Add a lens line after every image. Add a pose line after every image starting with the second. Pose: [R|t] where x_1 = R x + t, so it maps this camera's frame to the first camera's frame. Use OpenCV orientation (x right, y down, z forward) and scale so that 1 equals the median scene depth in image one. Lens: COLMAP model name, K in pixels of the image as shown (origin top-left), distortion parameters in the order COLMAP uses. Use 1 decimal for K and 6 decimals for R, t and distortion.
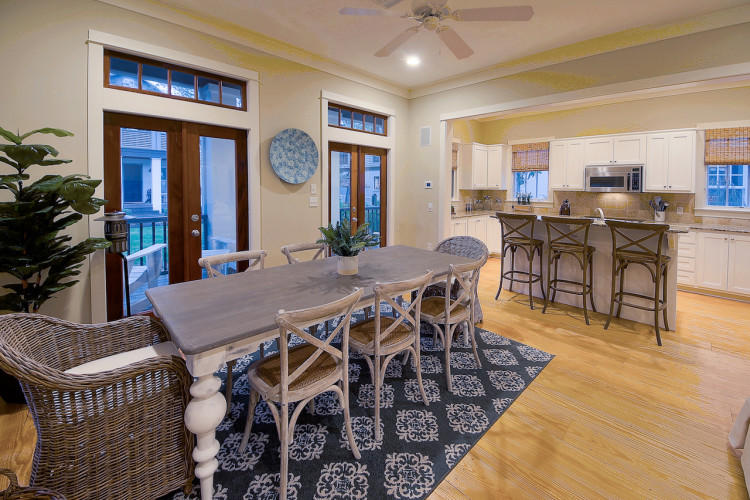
lens RADIAL K [[314.7, 0, 388.1], [0, 314.7, 192.2], [0, 0, 1]] dist [0.008404, -0.006317]
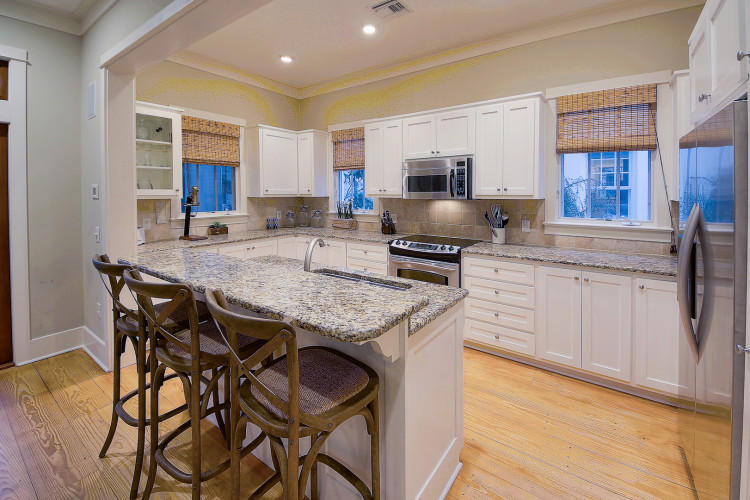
lens RADIAL K [[314.7, 0, 386.4], [0, 314.7, 203.1], [0, 0, 1]] dist [0.008404, -0.006317]
pose [[0.986956, -0.020182, 0.159717, 0.620099], [0.017932, 0.999719, 0.015515, -0.005244], [-0.159986, -0.012449, 0.987041, 0.473413]]
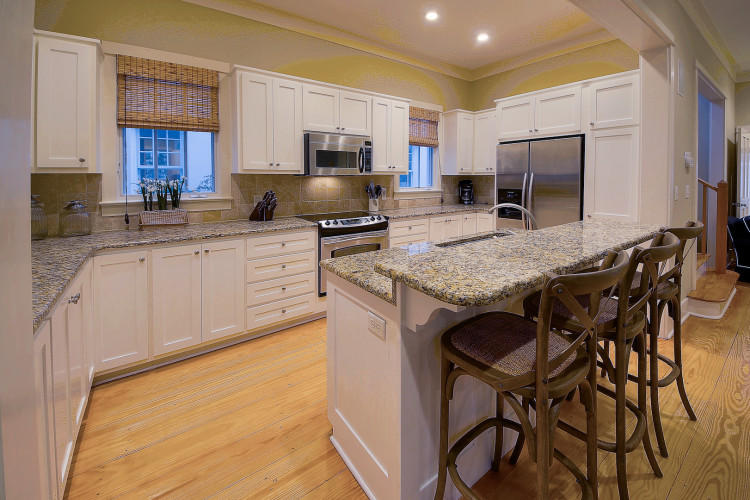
lens RADIAL K [[314.7, 0, 391.1], [0, 314.7, 181.7], [0, 0, 1]] dist [0.008404, -0.006317]
pose [[0.159471, -0.048197, 0.986025, 0.112436], [0.008581, 0.998837, 0.047435, -0.020868], [-0.987165, 0.000897, 0.159699, 0.968877]]
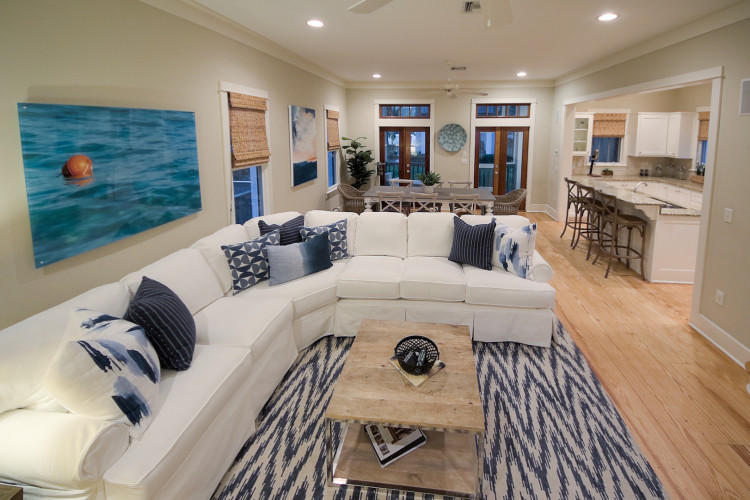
lens RADIAL K [[314.7, 0, 409.8], [0, 314.7, 166.6], [0, 0, 1]] dist [0.008404, -0.006317]
pose [[0.606945, 0.069167, -0.791728, 0.943612], [-0.005802, 0.996565, 0.082614, -0.083024], [0.794723, -0.045549, 0.605261, -0.329412]]
